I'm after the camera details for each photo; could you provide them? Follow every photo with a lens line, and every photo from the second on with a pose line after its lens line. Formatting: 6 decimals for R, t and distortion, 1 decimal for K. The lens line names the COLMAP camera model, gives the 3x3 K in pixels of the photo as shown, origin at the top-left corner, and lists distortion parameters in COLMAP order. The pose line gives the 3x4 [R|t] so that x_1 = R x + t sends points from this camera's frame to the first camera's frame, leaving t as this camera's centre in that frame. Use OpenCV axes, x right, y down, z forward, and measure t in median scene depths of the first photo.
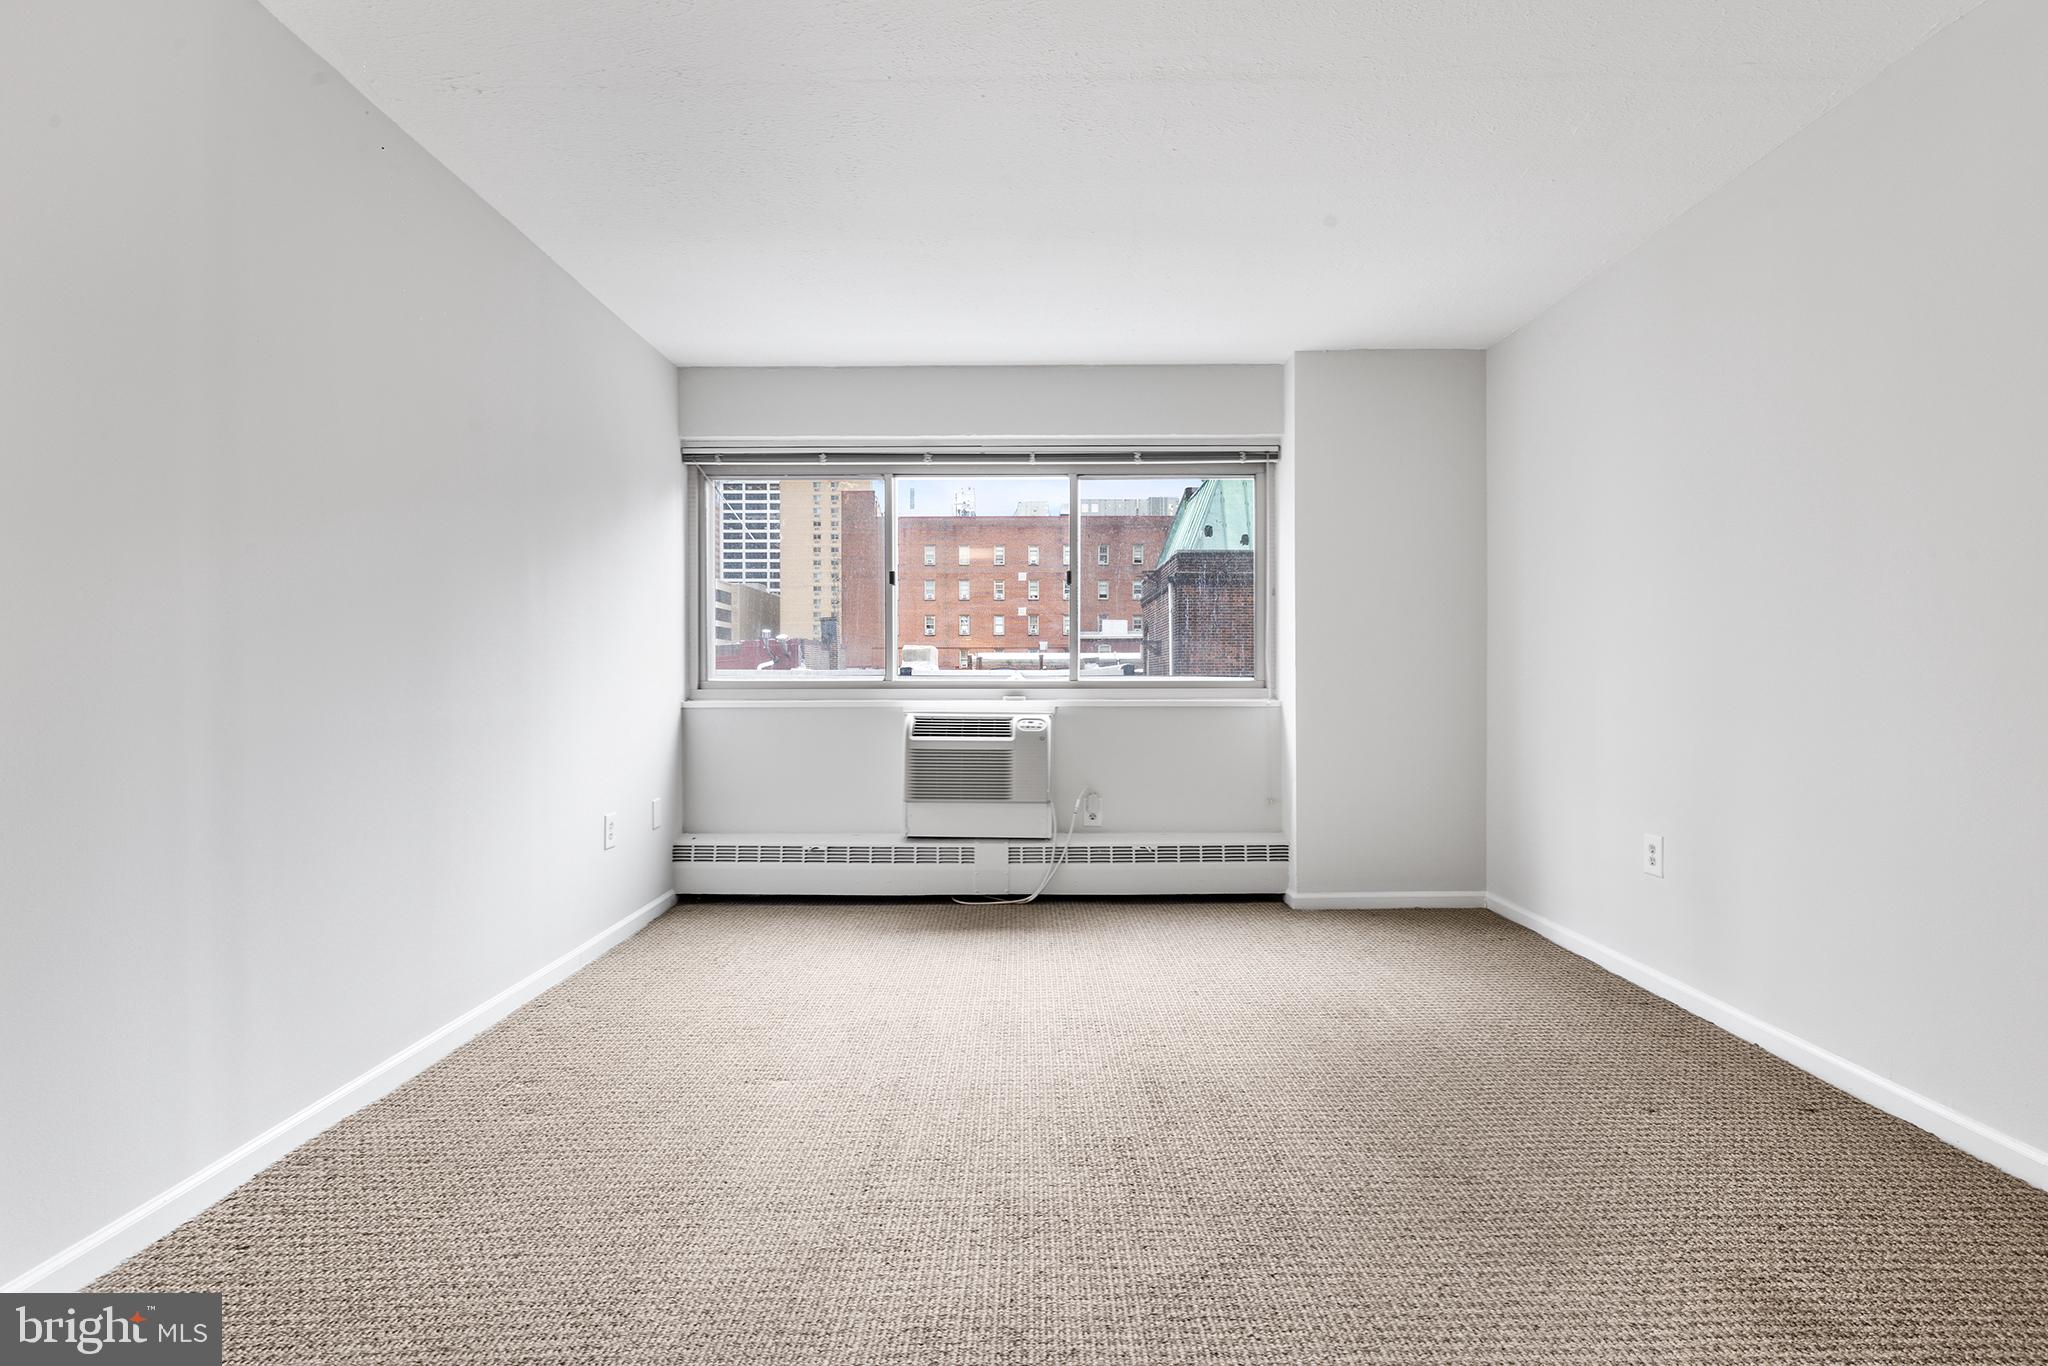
lens RADIAL K [[930.2, 0, 1019.6], [0, 930.2, 667.8], [0, 0, 1]] dist [0.002988, -0.000012]
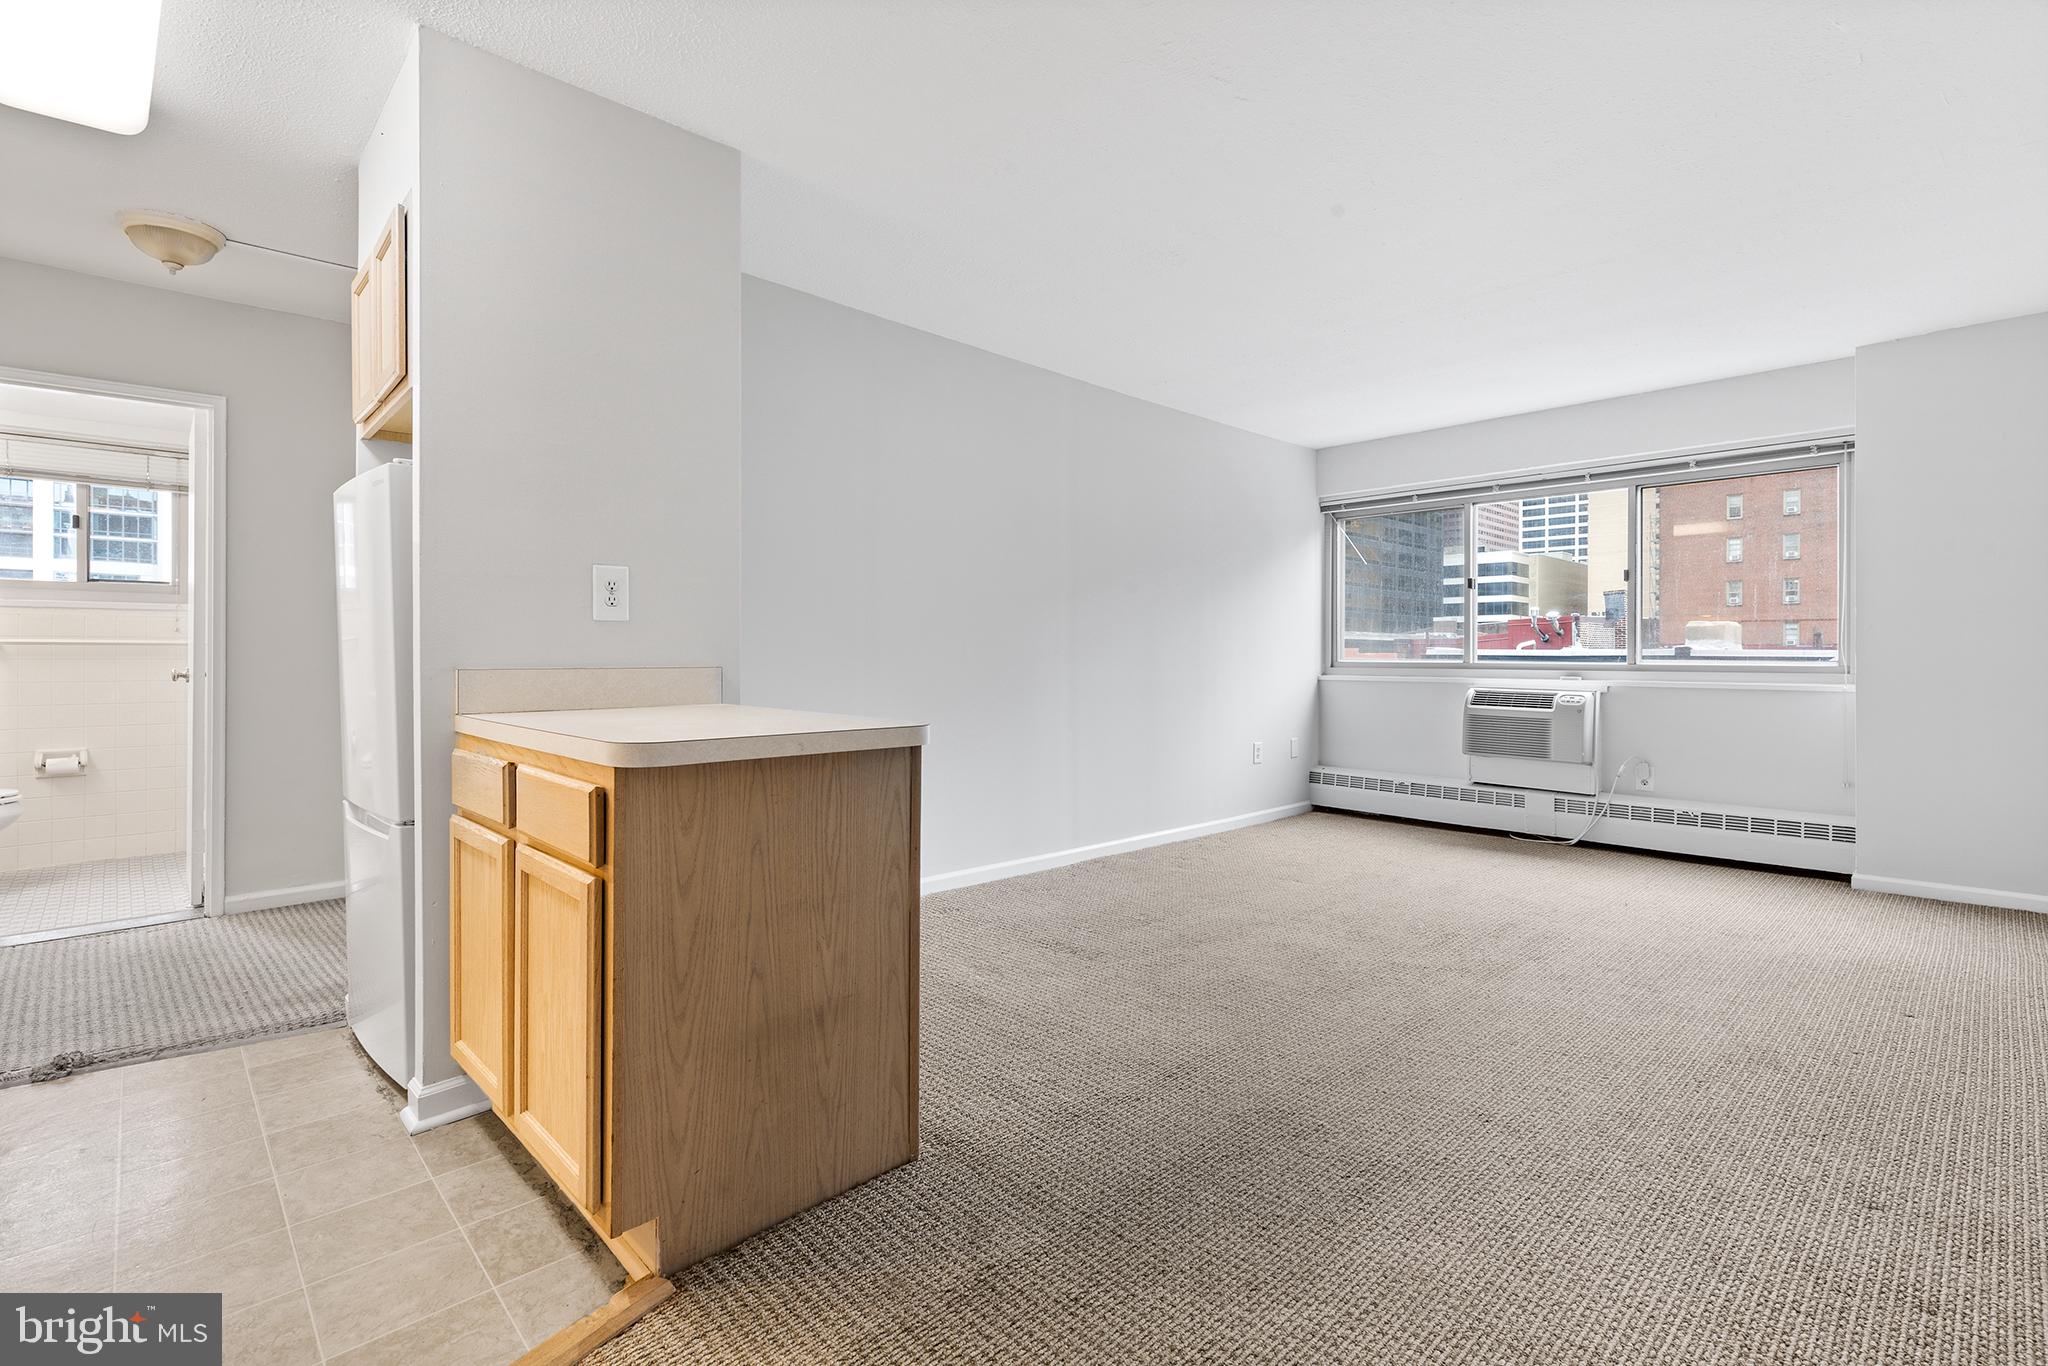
lens RADIAL K [[930.2, 0, 1019.6], [0, 930.2, 667.8], [0, 0, 1]] dist [0.002988, -0.000012]
pose [[0.691387, 0.014651, -0.722336, 0.384073], [0.002919, 0.999730, 0.023072, -0.011760], [0.722478, -0.018060, 0.691158, -0.367154]]
